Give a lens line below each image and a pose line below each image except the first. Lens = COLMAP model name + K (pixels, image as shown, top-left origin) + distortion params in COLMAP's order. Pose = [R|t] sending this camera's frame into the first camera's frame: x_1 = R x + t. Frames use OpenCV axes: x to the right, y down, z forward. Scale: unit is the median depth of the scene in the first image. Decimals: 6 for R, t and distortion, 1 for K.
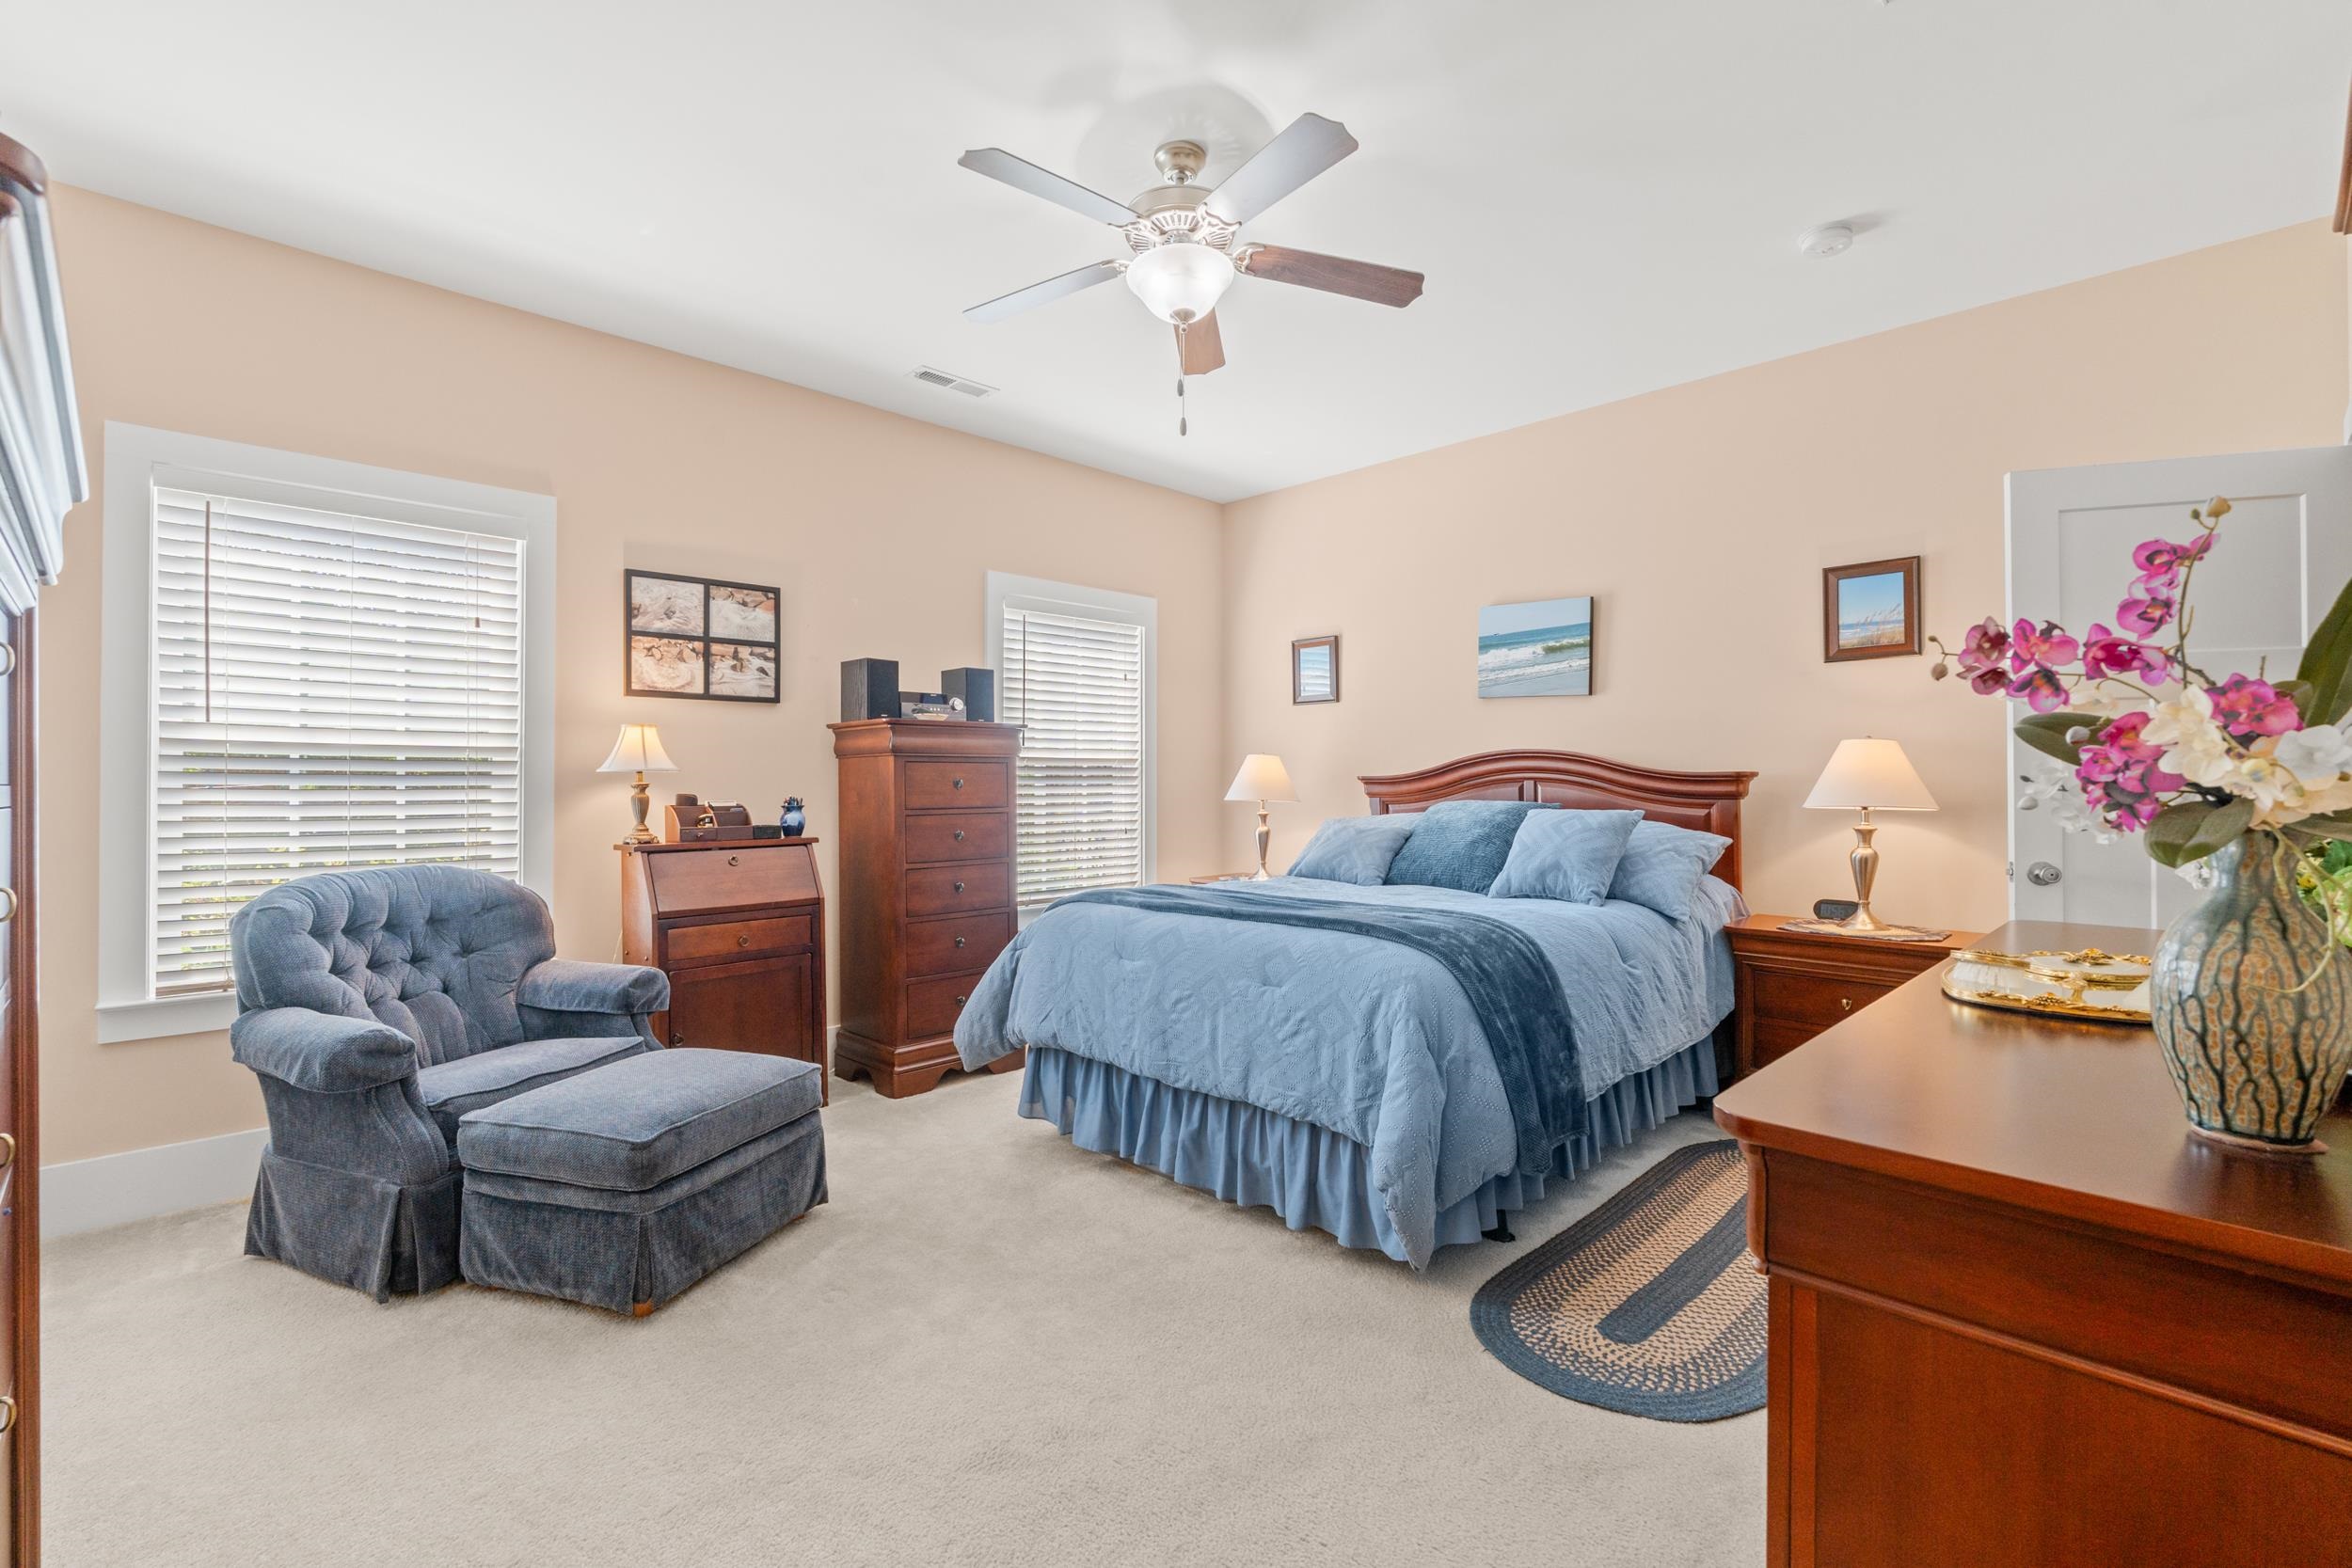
lens RADIAL K [[1032.7, 0, 1200.8], [0, 1032.7, 780.7], [0, 0, 1]] dist [-0.003220, 0.000213]
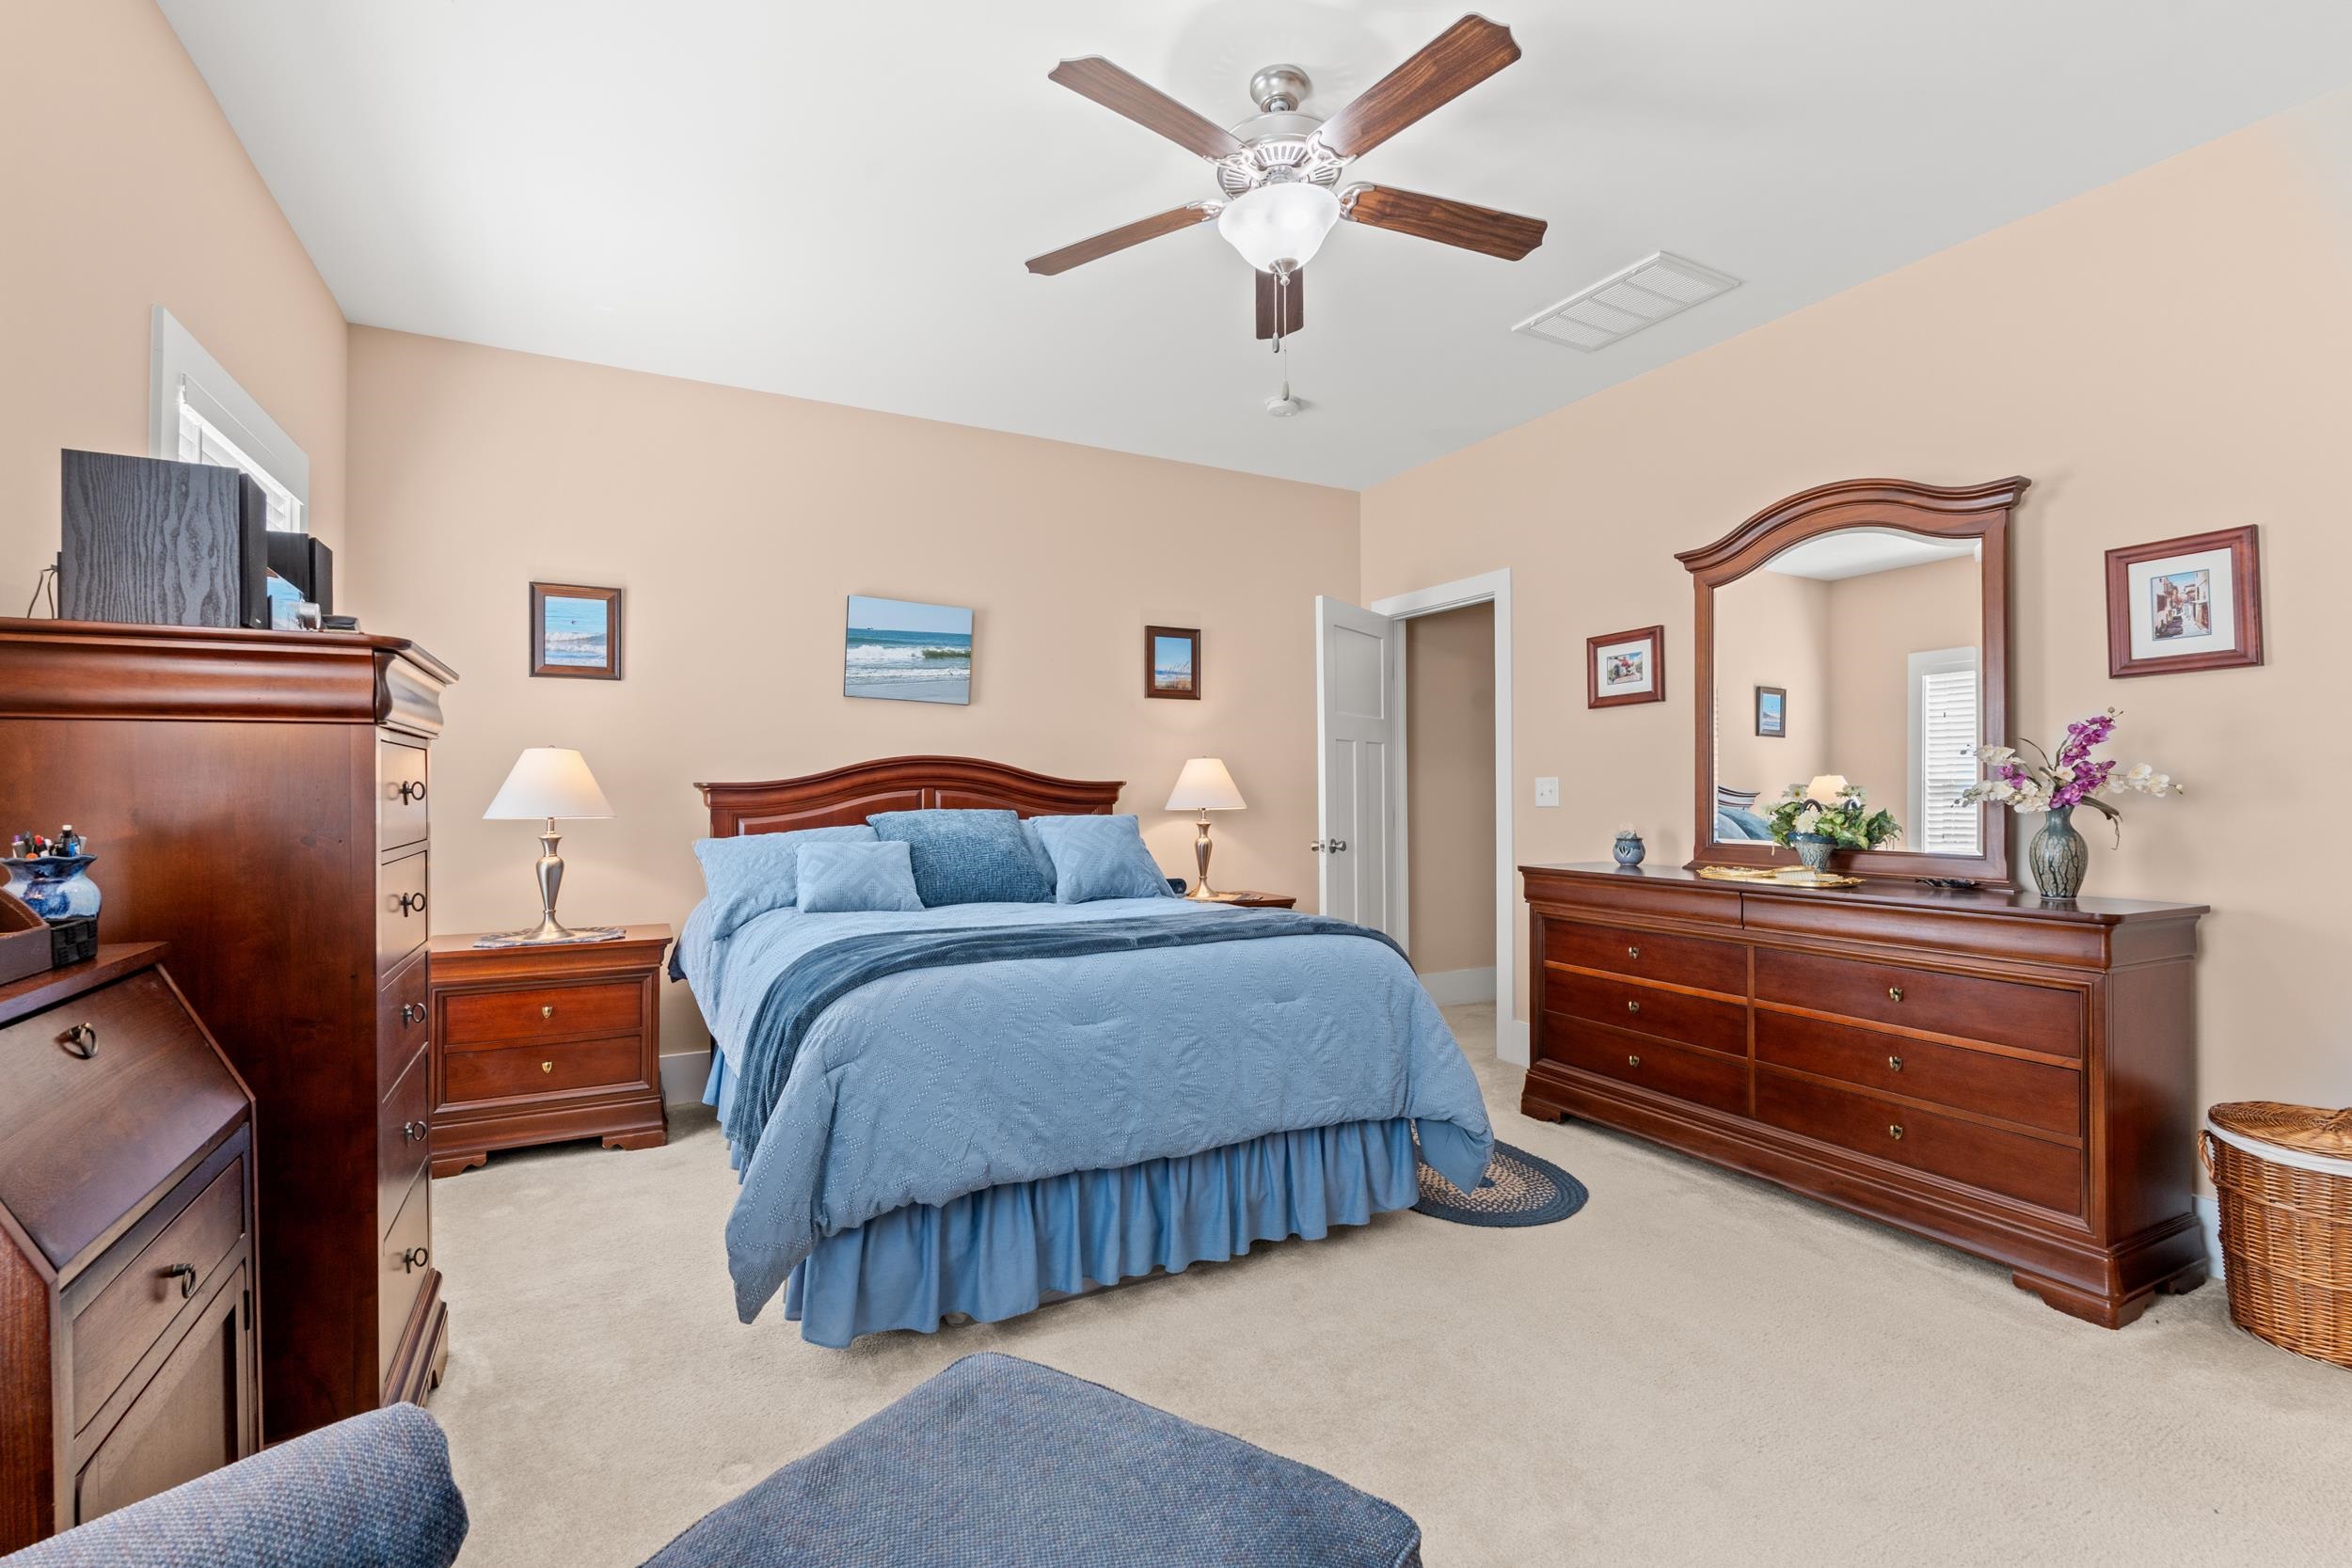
lens RADIAL K [[1032.7, 0, 1186.5], [0, 1032.7, 776.7], [0, 0, 1]] dist [-0.003220, 0.000213]
pose [[0.303323, 0.011798, 0.952815, -0.521516], [-0.000102, 0.999924, -0.012349, 0.000781], [-0.952888, 0.003648, 0.303301, 0.473230]]
